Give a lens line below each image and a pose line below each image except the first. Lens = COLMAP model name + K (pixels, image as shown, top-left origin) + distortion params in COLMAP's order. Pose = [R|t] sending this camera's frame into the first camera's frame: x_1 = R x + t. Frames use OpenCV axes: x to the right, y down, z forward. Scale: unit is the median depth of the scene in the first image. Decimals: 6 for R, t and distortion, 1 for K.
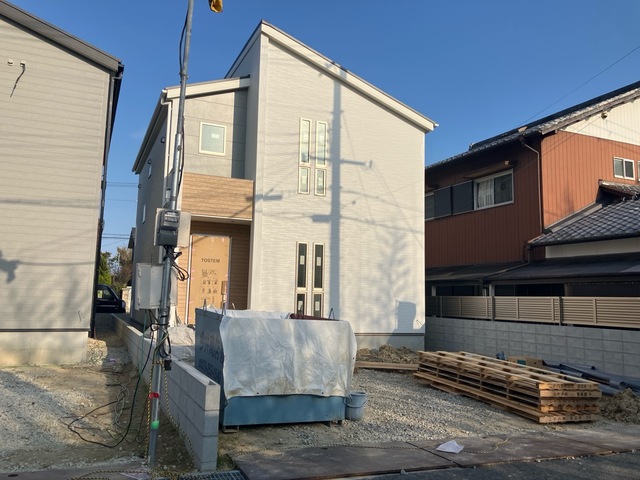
lens RADIAL K [[524.6, 0, 316.3], [0, 524.6, 231.2], [0, 0, 1]] dist [0.009930, 0.011397]
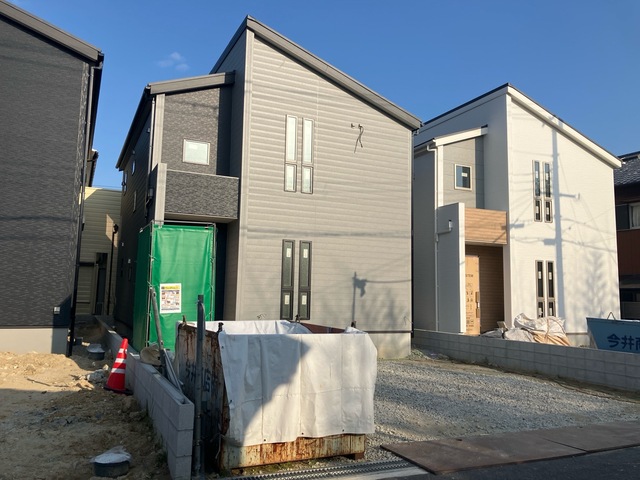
lens RADIAL K [[524.6, 0, 318.3], [0, 524.6, 229.2], [0, 0, 1]] dist [0.009930, 0.011397]
pose [[0.999512, 0.000301, 0.031242, -0.596829], [-0.000416, 0.999993, 0.003678, -0.059848], [-0.031241, -0.003689, 0.999505, -0.238958]]
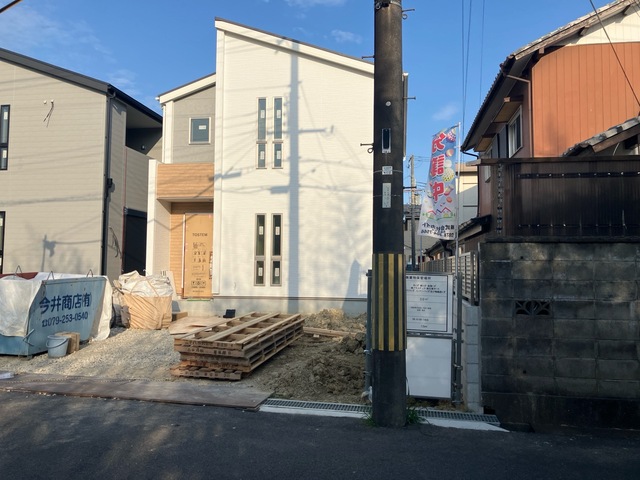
lens RADIAL K [[524.6, 0, 315.7], [0, 524.6, 226.6], [0, 0, 1]] dist [0.009930, 0.011397]
pose [[0.838499, -0.056658, -0.541950, 0.656414], [0.078155, 0.996801, 0.016712, 0.038896], [0.539270, -0.056369, 0.840245, 0.153309]]
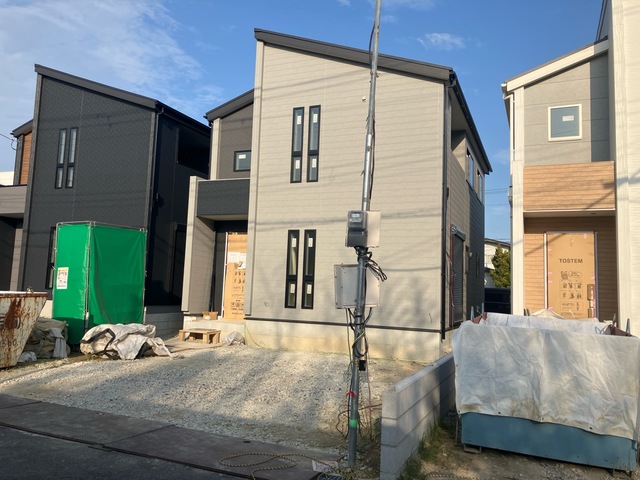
lens RADIAL K [[524.6, 0, 321.9], [0, 524.6, 236.0], [0, 0, 1]] dist [0.009930, 0.011397]
pose [[0.690167, -0.073929, -0.719864, 0.147000], [0.072475, 0.996828, -0.032888, 0.013057], [0.720011, -0.029474, 0.693336, 0.094072]]
